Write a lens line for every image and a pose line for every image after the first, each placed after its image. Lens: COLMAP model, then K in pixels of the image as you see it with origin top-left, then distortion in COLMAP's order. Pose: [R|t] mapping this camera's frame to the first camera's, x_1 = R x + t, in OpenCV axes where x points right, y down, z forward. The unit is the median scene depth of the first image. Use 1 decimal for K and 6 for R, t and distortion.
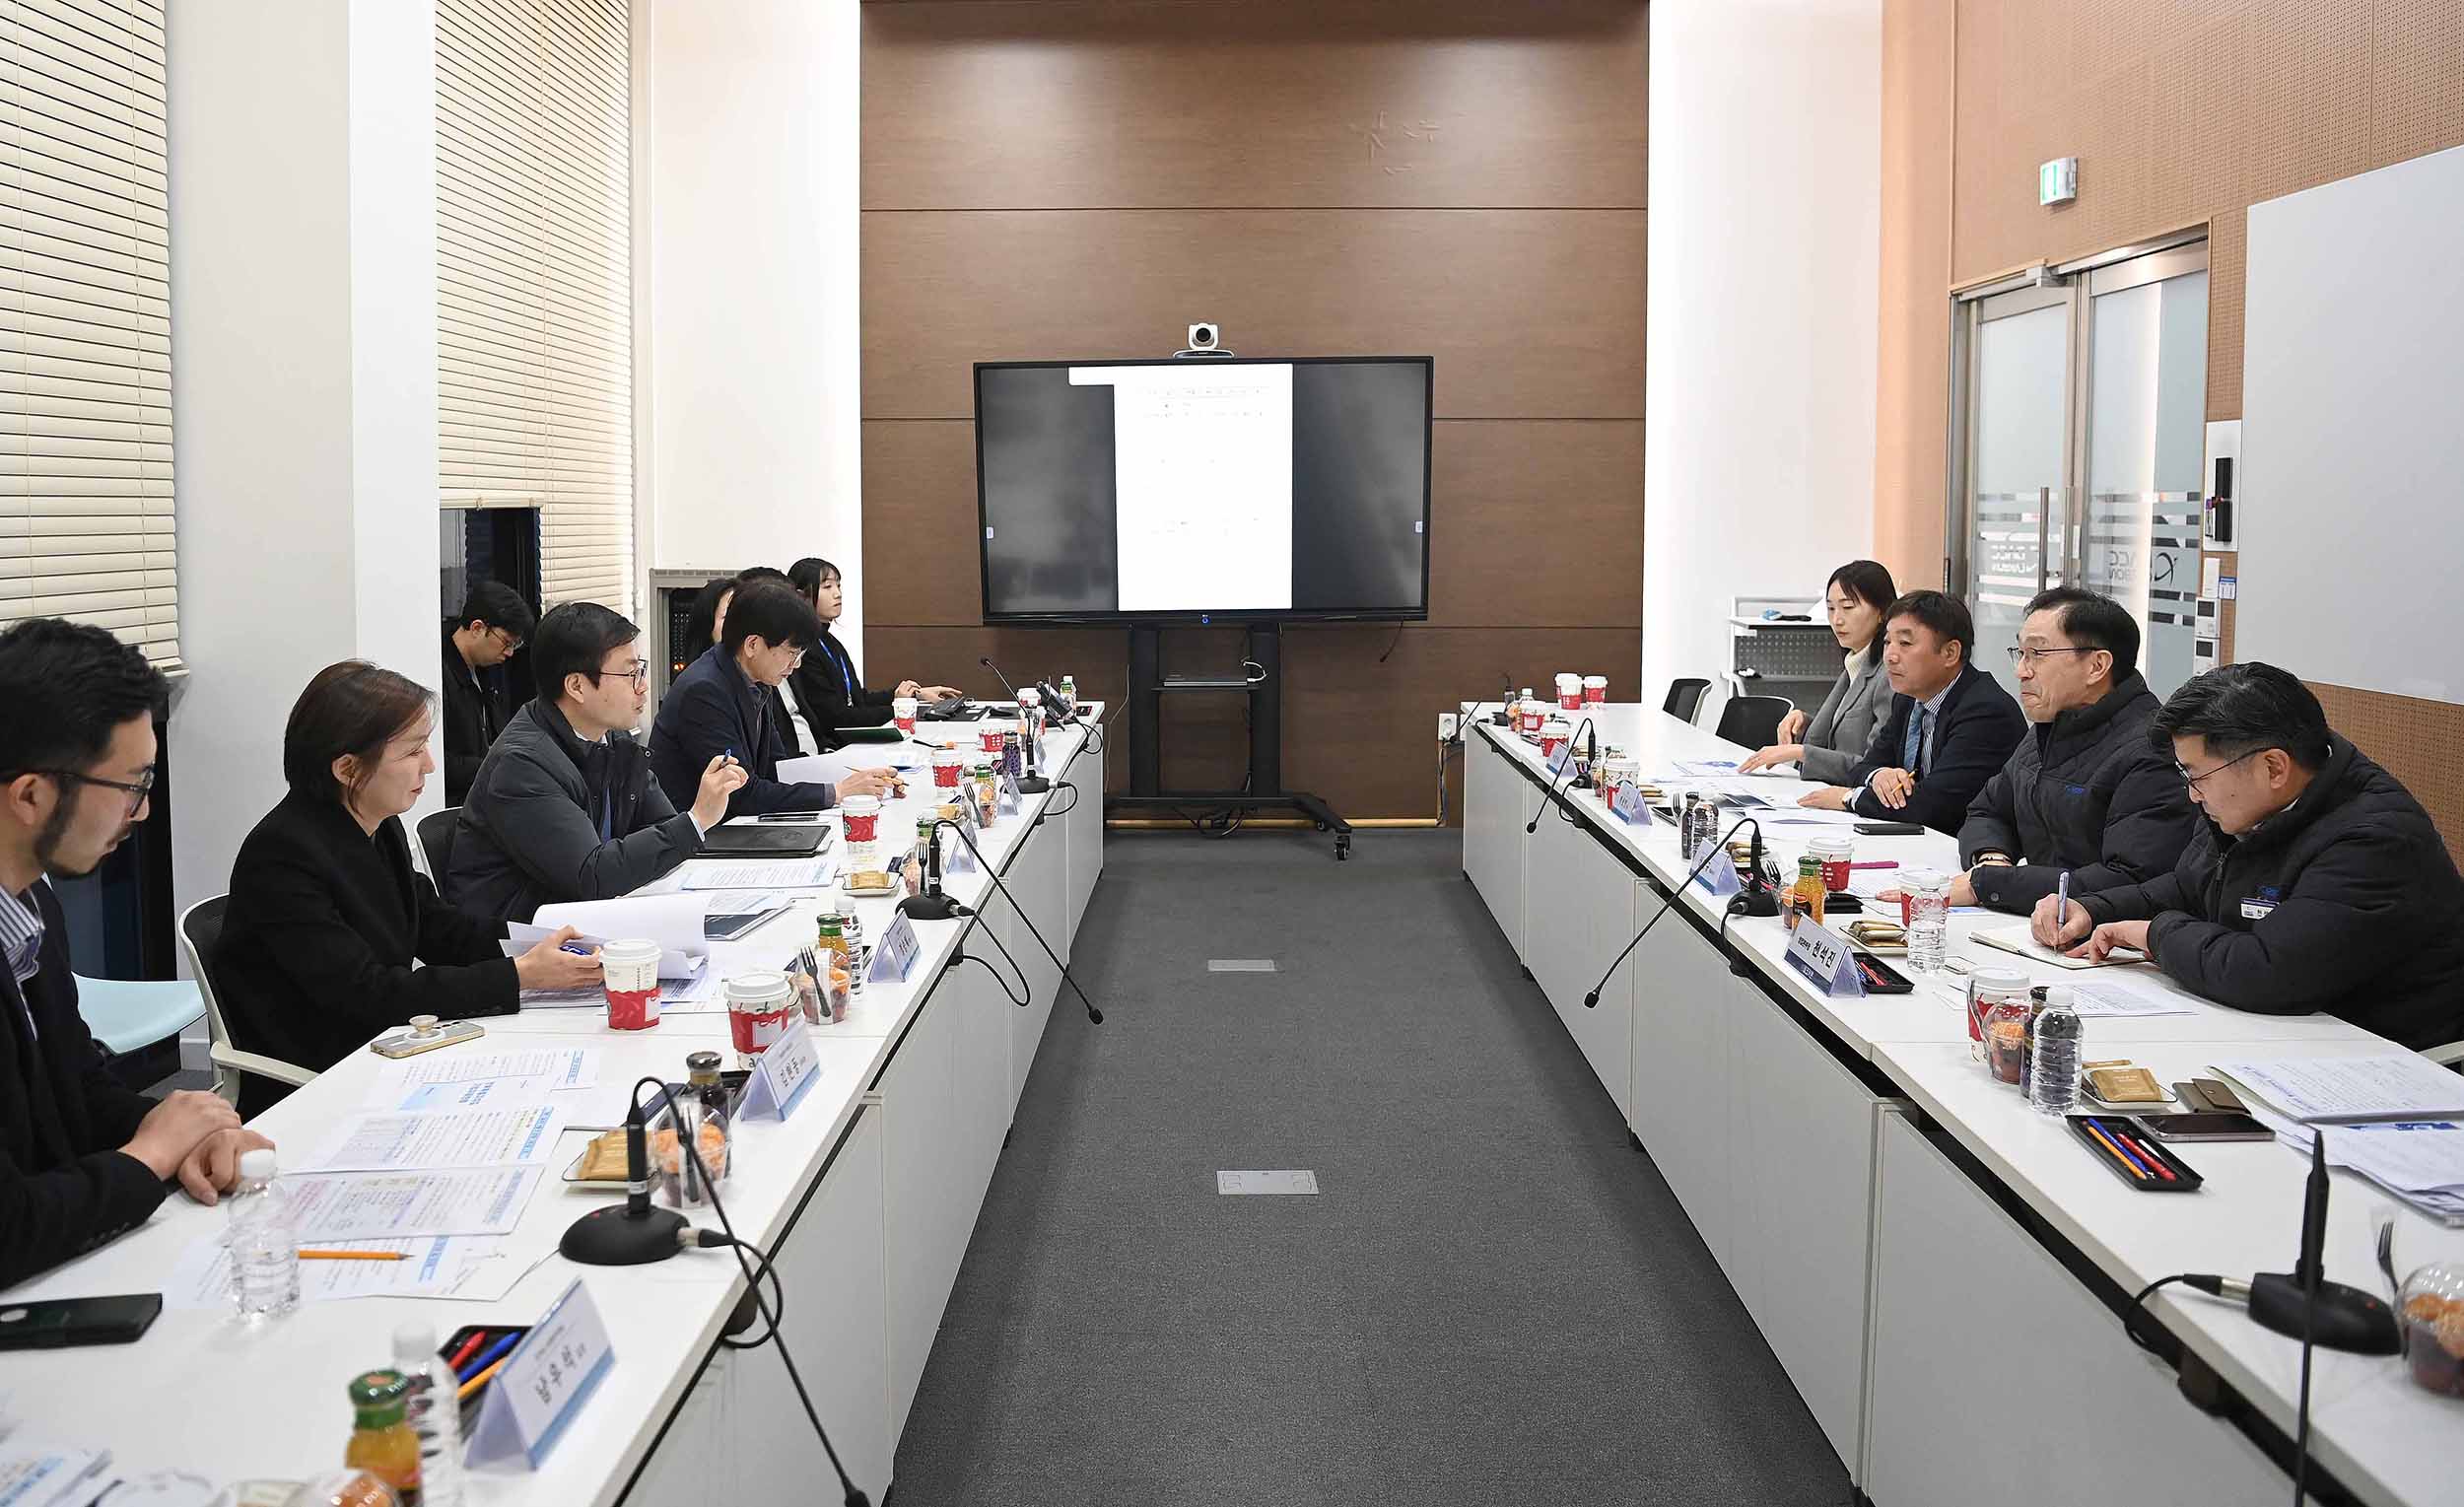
lens RADIAL K [[2014.6, 0, 1229.8], [0, 2014.6, 675.9], [0, 0, 1]] dist [-0.069050, -0.008156]
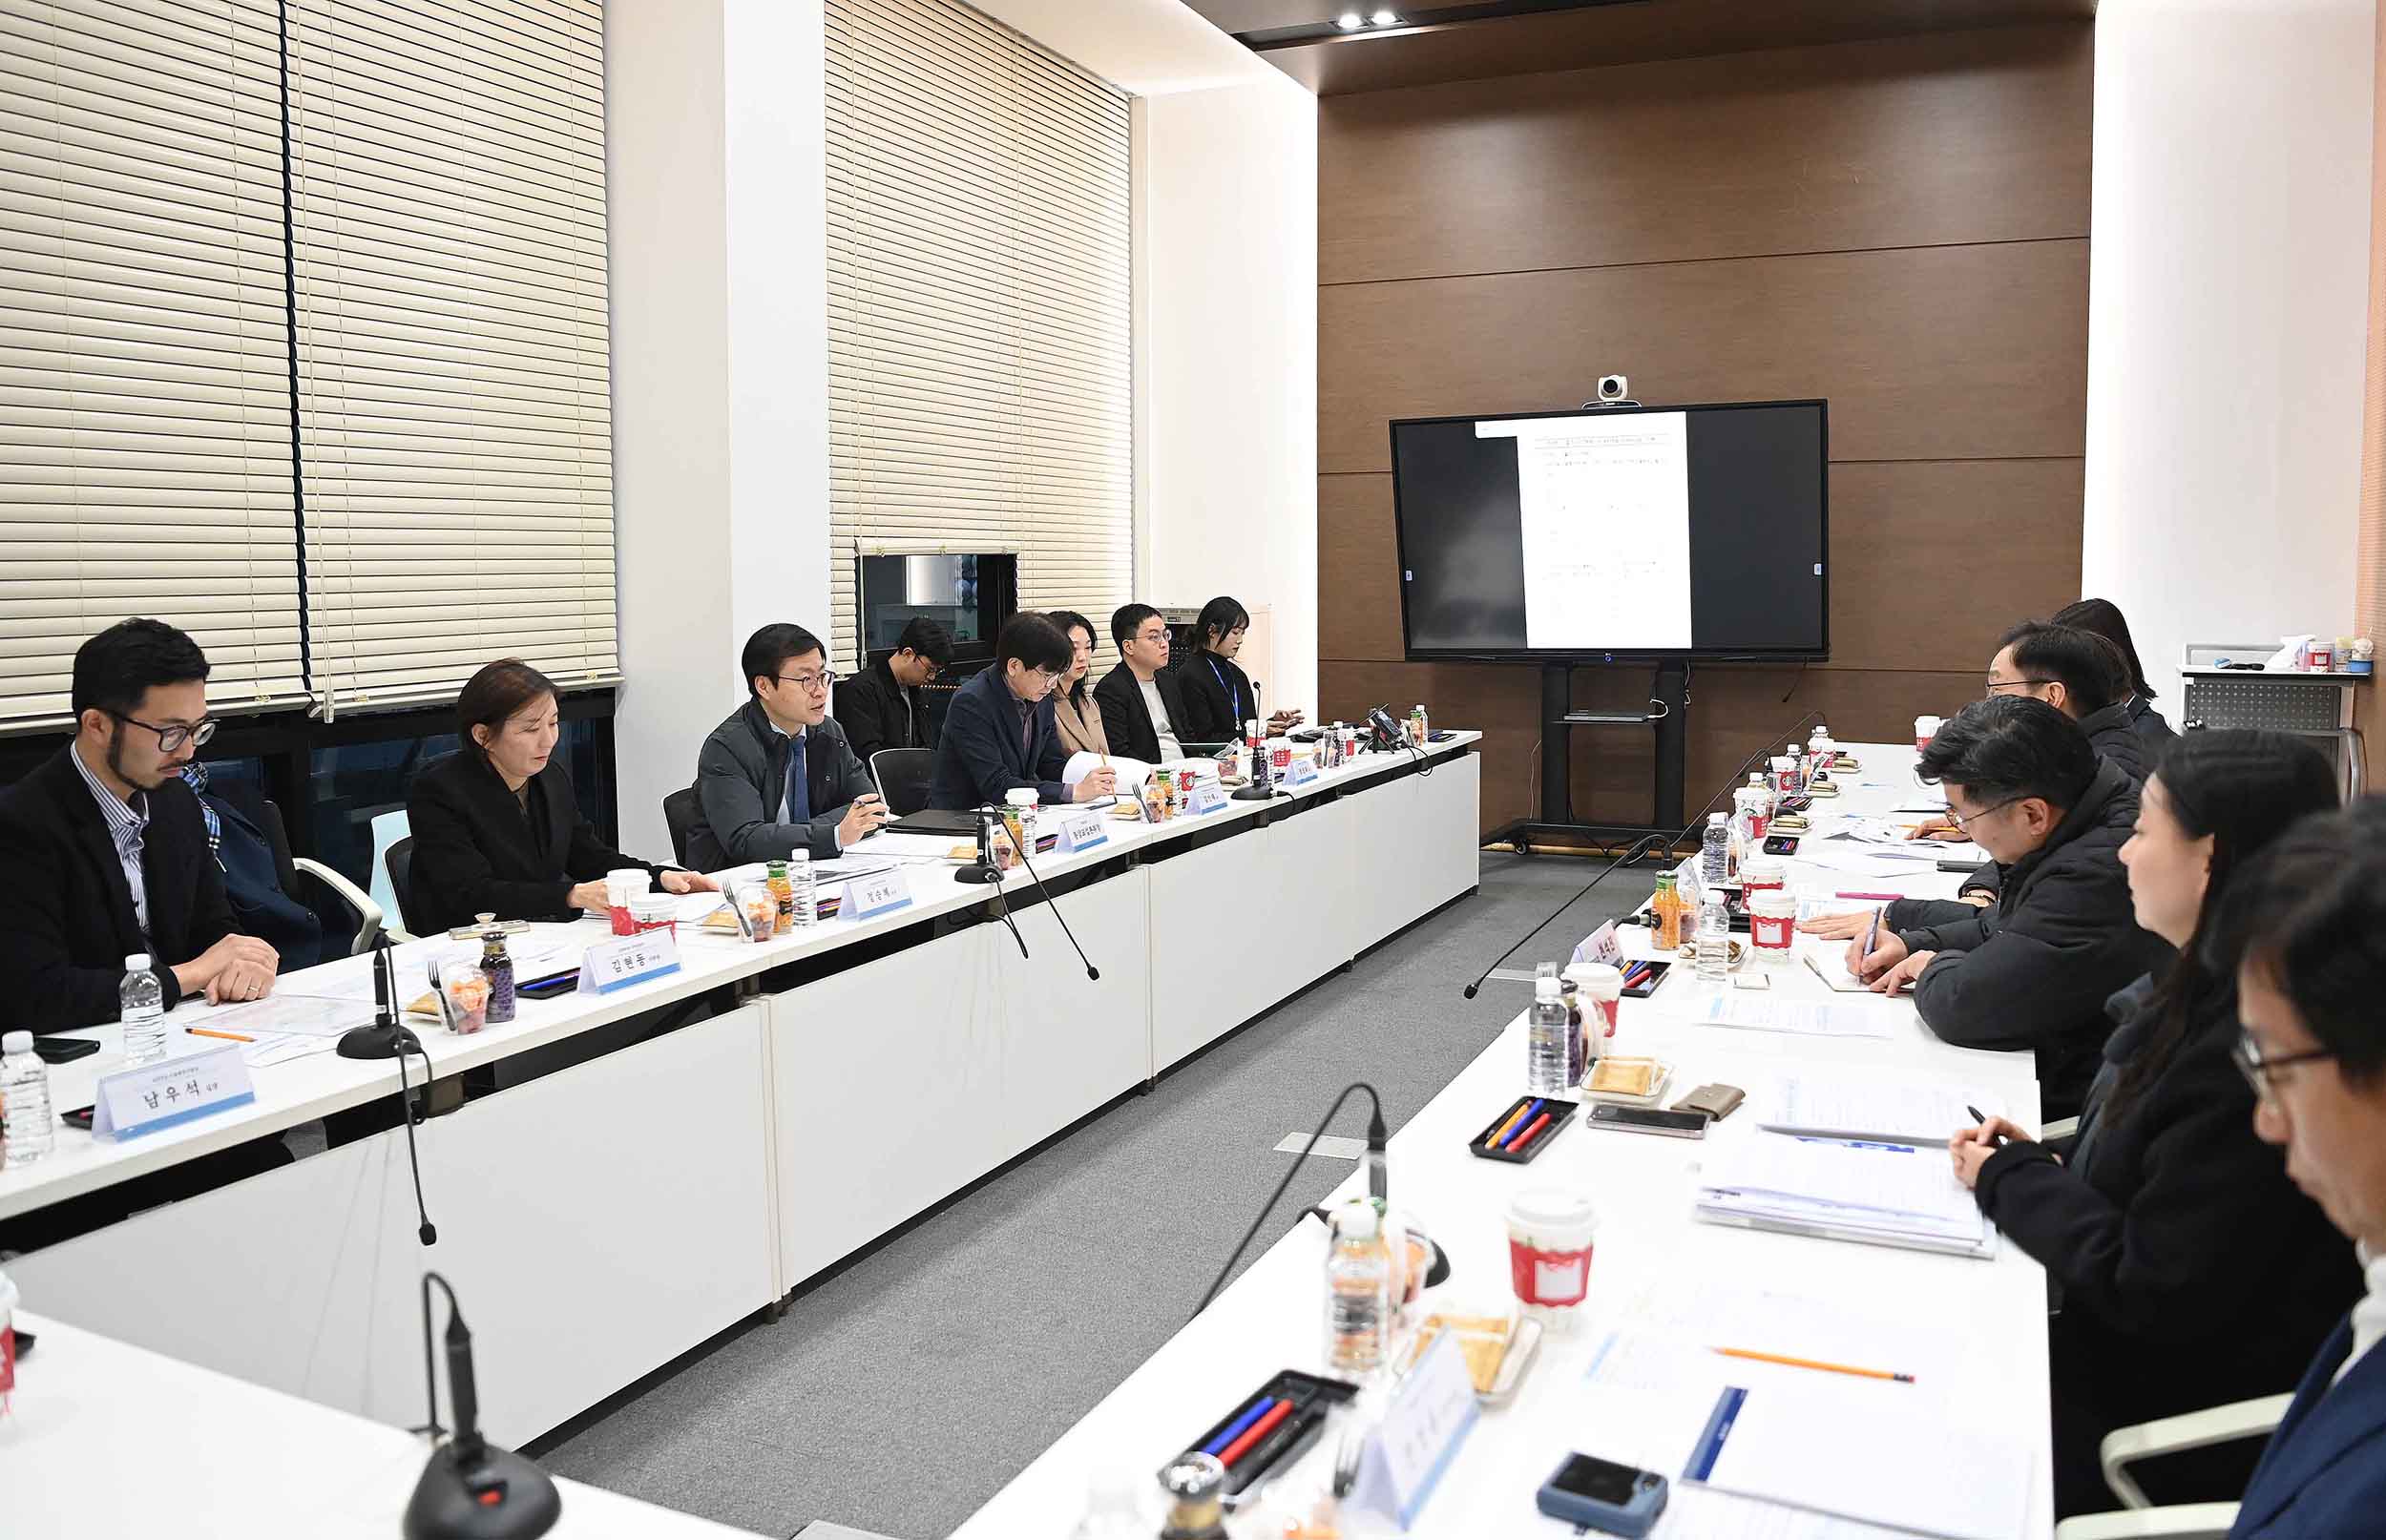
lens RADIAL K [[1919.6, 0, 1193.0], [0, 1919.6, 770.0], [0, 0, 1]] dist [-0.015505, -0.097618]
pose [[0.918497, 0.036742, -0.393717, 0.187935], [-0.026387, 0.999150, 0.031685, 0.004689], [0.394546, -0.018713, 0.918686, -0.009441]]
